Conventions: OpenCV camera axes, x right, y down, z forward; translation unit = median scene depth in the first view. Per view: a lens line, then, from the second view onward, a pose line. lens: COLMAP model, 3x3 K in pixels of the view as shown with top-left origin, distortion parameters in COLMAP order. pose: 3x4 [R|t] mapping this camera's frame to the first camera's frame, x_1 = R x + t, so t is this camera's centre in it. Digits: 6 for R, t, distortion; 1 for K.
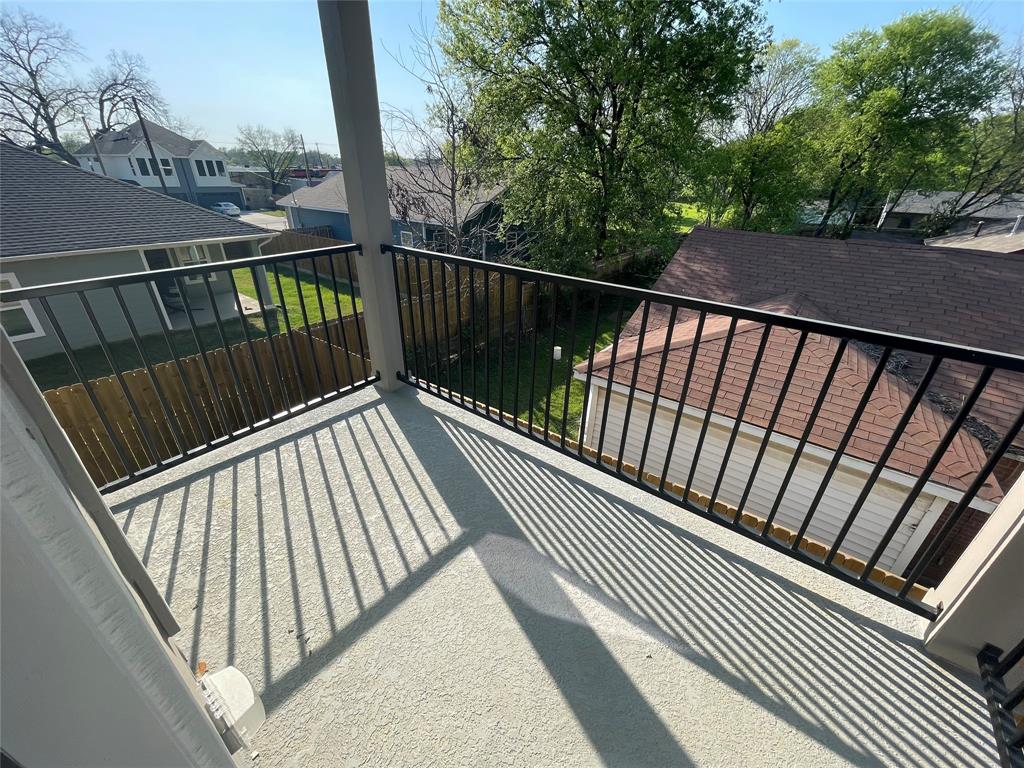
lens RADIAL K [[413.7, 0, 512.0], [0, 413.7, 384.0], [0, 0, 1]] dist [-0.002635, -0.000182]
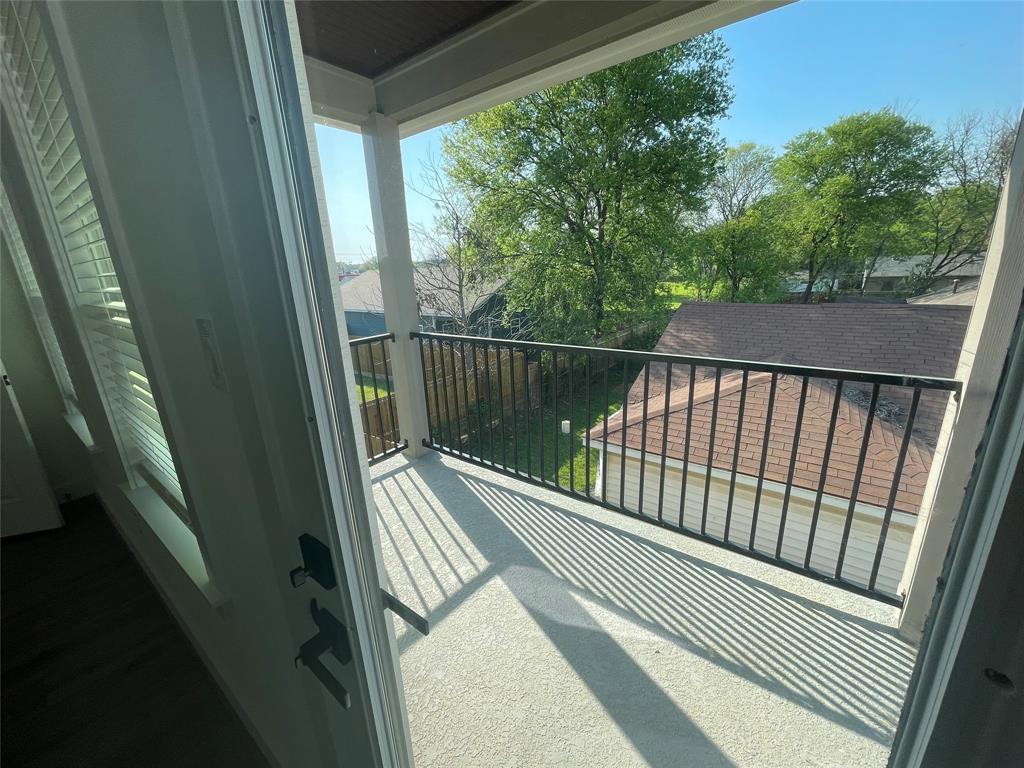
lens RADIAL K [[413.7, 0, 512.0], [0, 413.7, 384.0], [0, 0, 1]] dist [-0.002635, -0.000182]
pose [[0.997866, -0.062901, -0.017536, -0.003568], [0.058280, 0.979009, -0.195306, 0.056051], [0.029453, 0.193867, 0.980586, -0.131755]]
